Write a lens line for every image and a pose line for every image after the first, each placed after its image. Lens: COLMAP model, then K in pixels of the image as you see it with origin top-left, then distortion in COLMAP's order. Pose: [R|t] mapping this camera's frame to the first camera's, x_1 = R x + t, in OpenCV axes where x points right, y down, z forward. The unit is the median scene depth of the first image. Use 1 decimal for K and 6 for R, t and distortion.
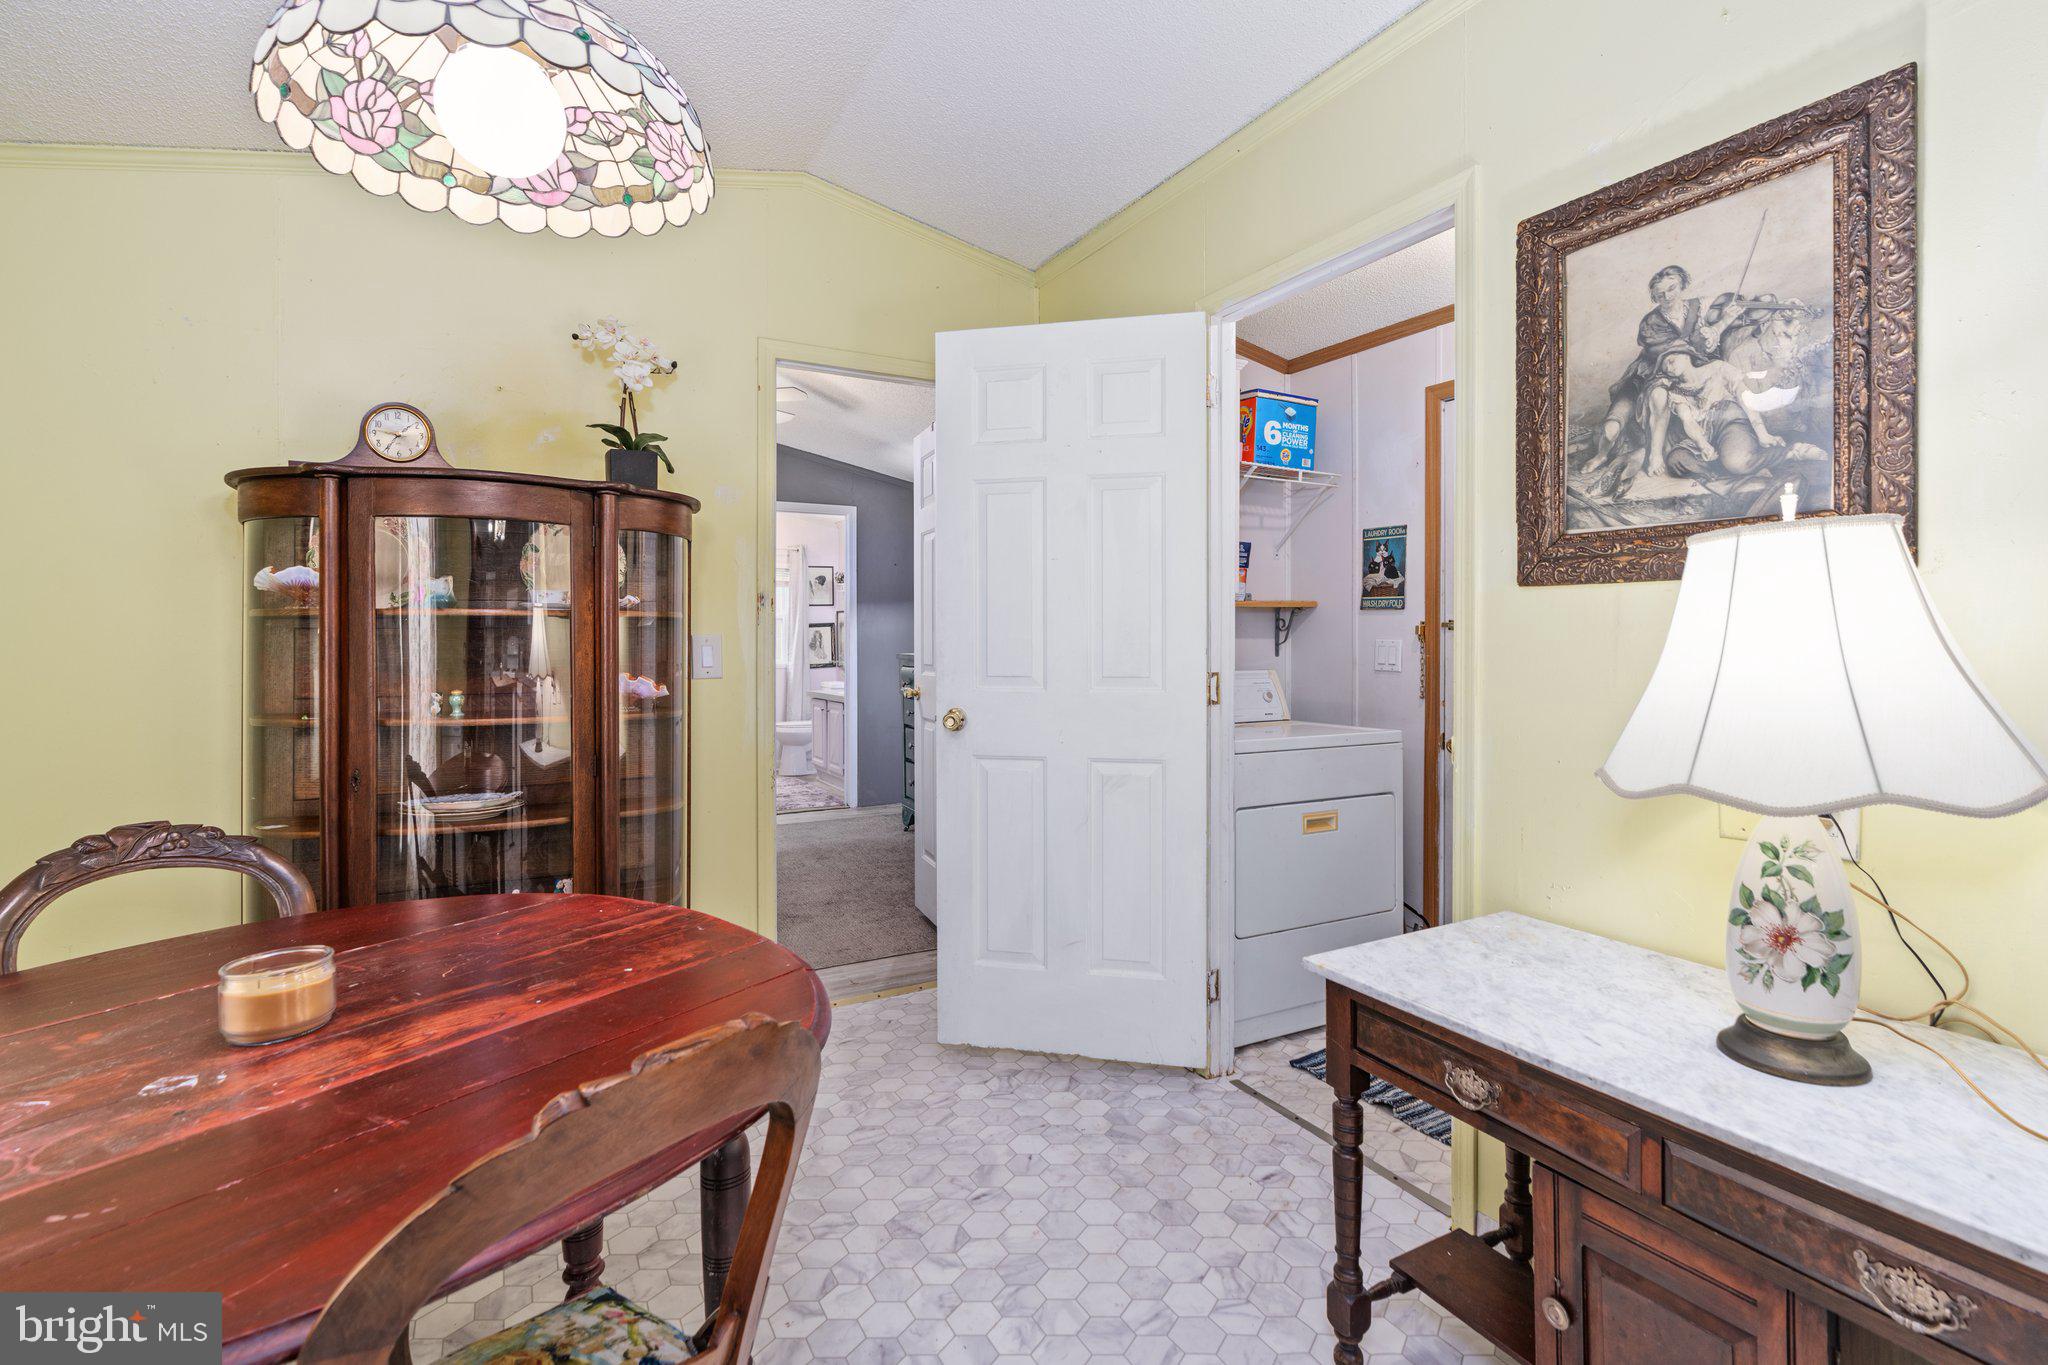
lens RADIAL K [[930.6, 0, 1021.3], [0, 930.6, 650.0], [0, 0, 1]] dist [-0.011655, 0.004415]
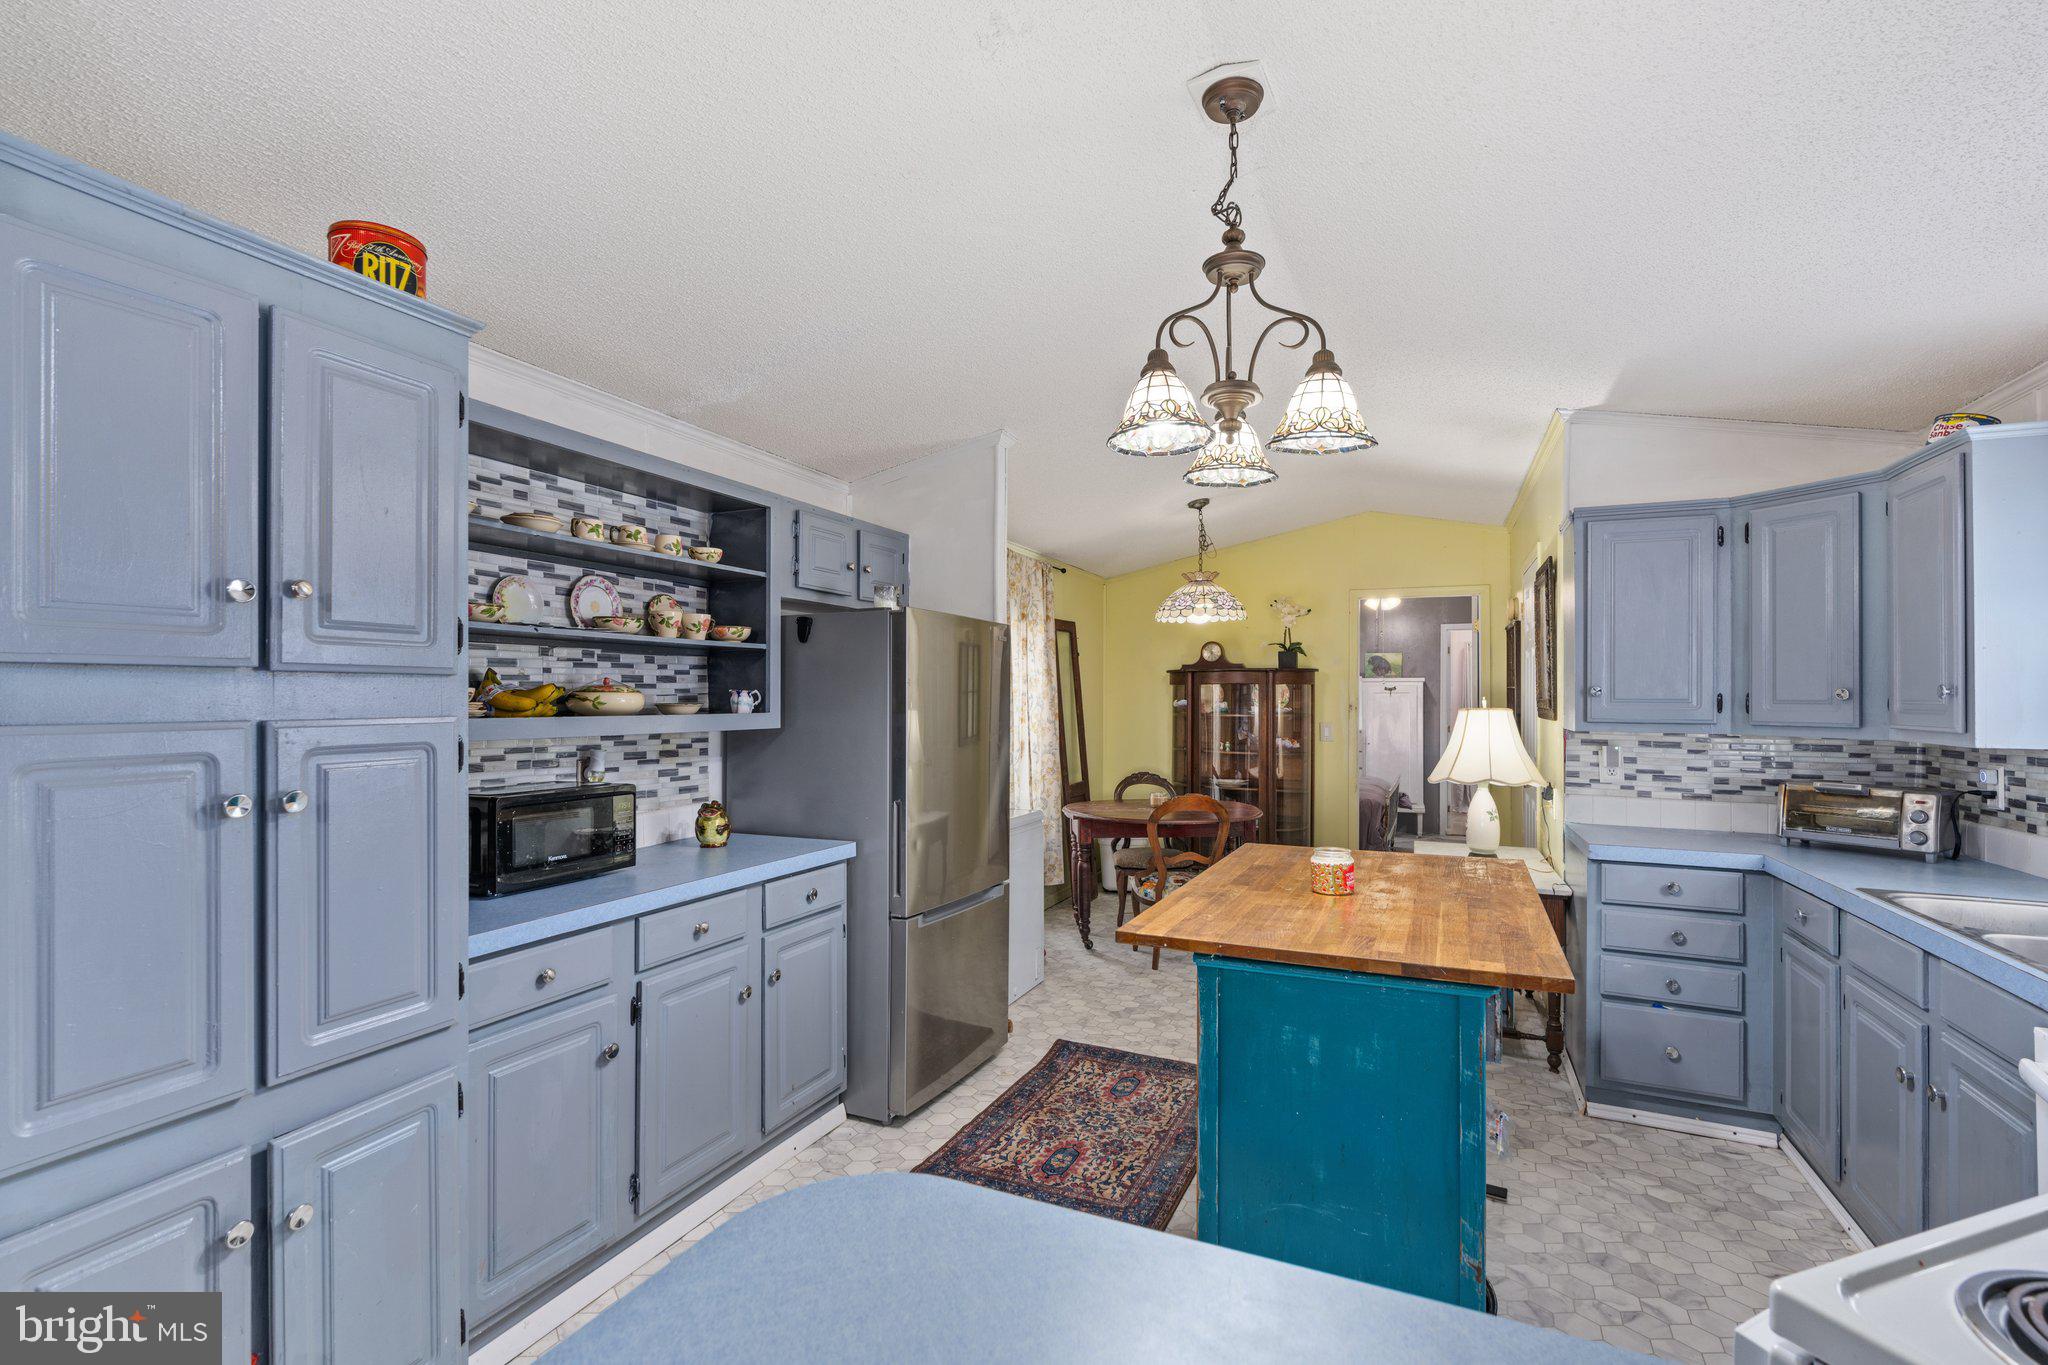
lens RADIAL K [[930.6, 0, 1016.4], [0, 930.6, 690.5], [0, 0, 1]] dist [-0.011655, 0.004415]
pose [[0.604133, -0.002231, -0.796880, 1.407678], [-0.014143, 0.999809, -0.013521, -0.073040], [0.796758, 0.019439, 0.603986, -1.372770]]
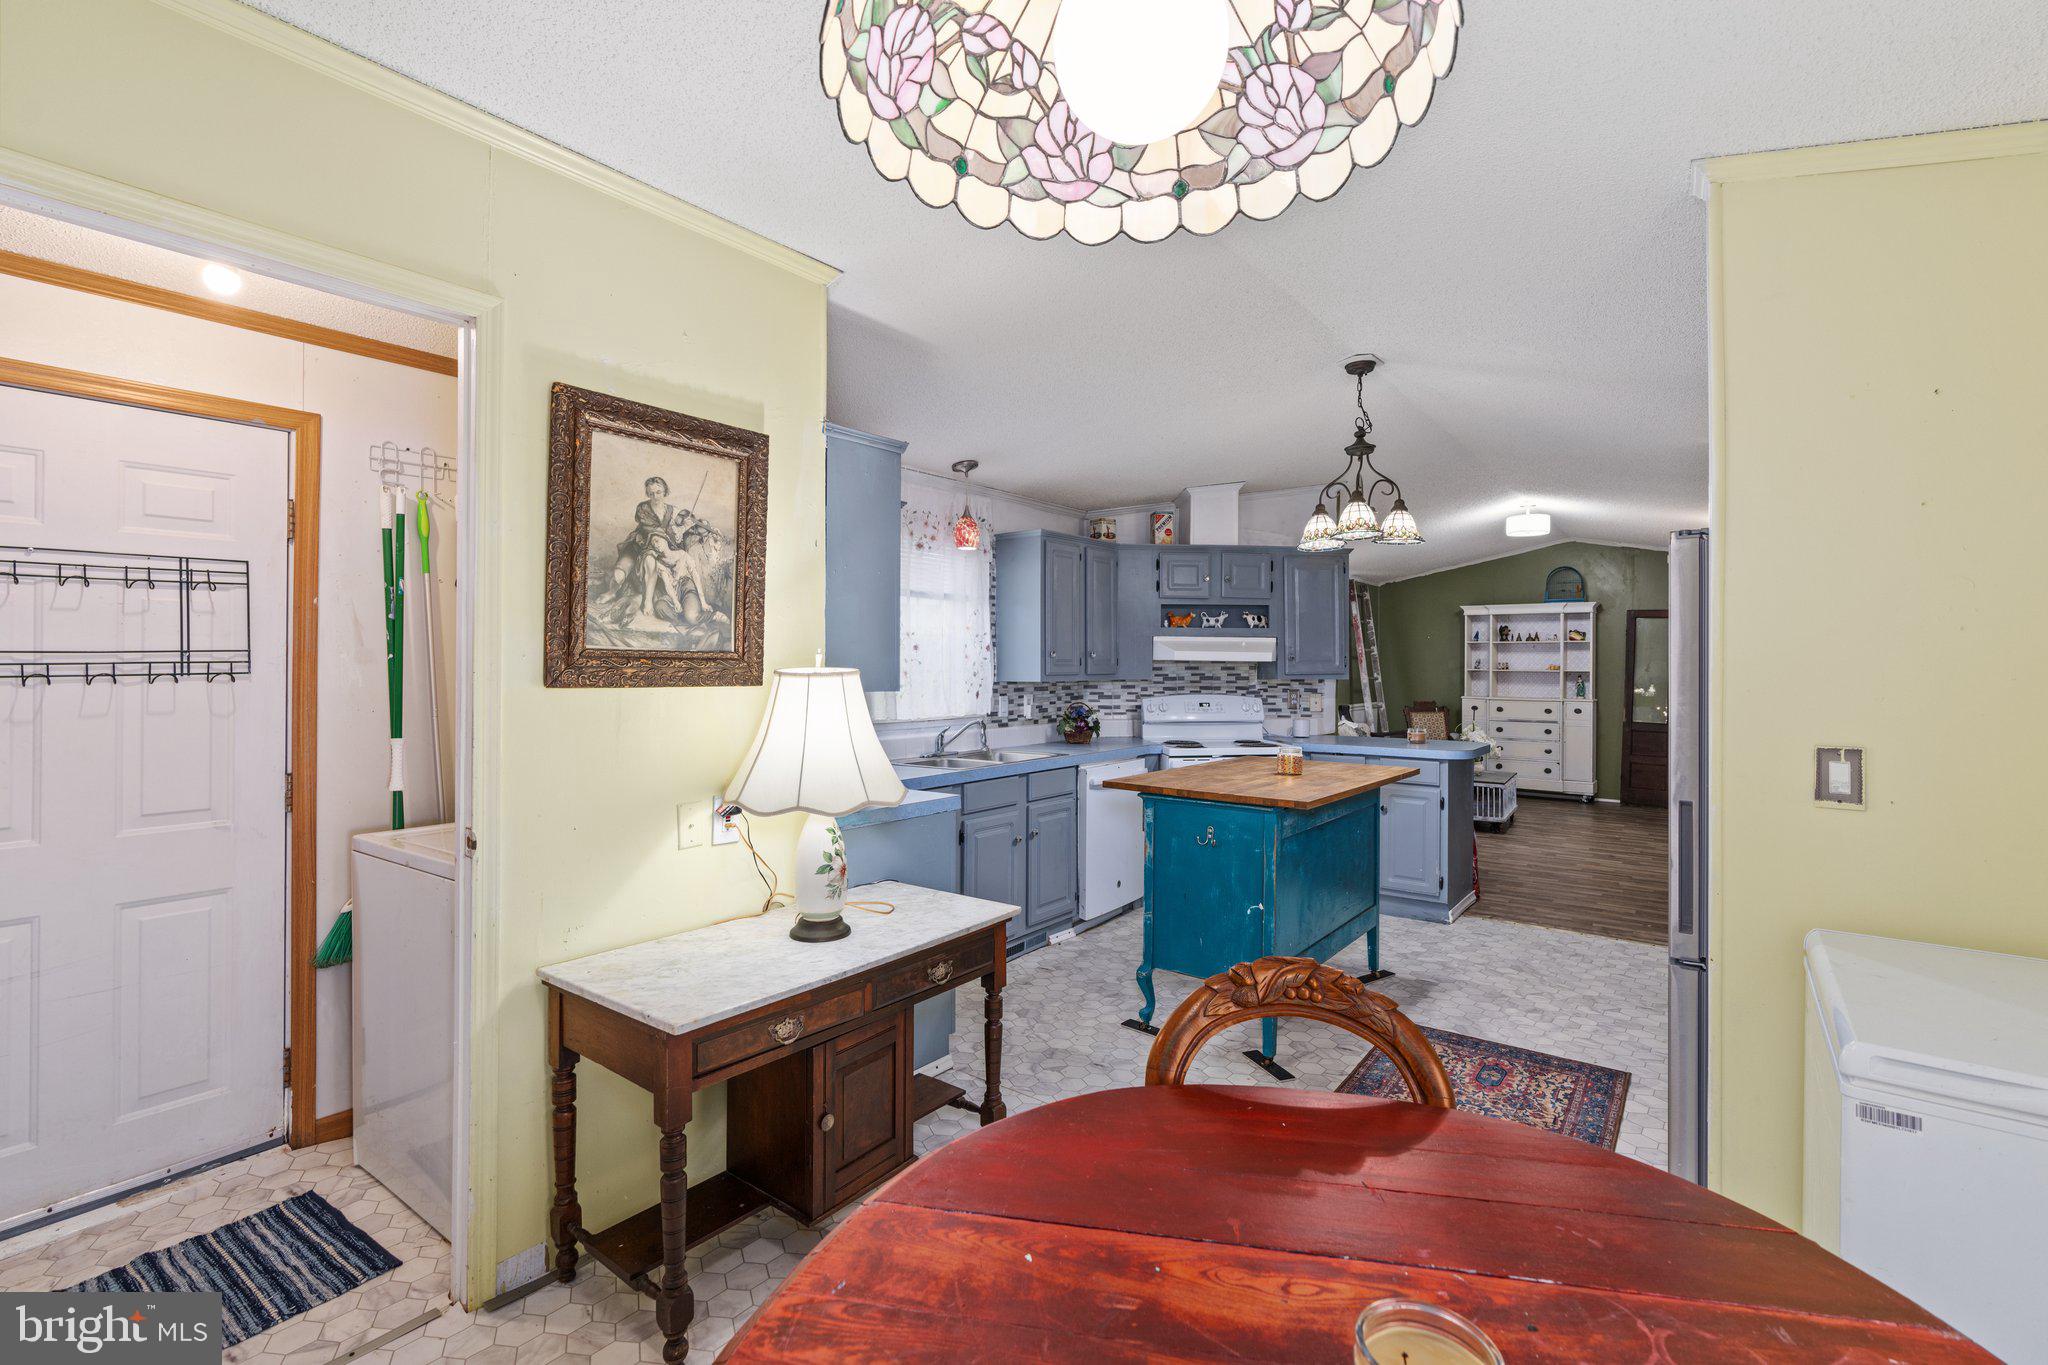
lens RADIAL K [[930.6, 0, 1033.5], [0, 930.6, 671.7], [0, 0, 1]] dist [-0.011655, 0.004415]
pose [[-0.421207, -0.002558, 0.906961, -0.652813], [0.010035, 0.999922, 0.007481, -0.076193], [-0.906909, 0.012252, -0.421148, 0.777813]]
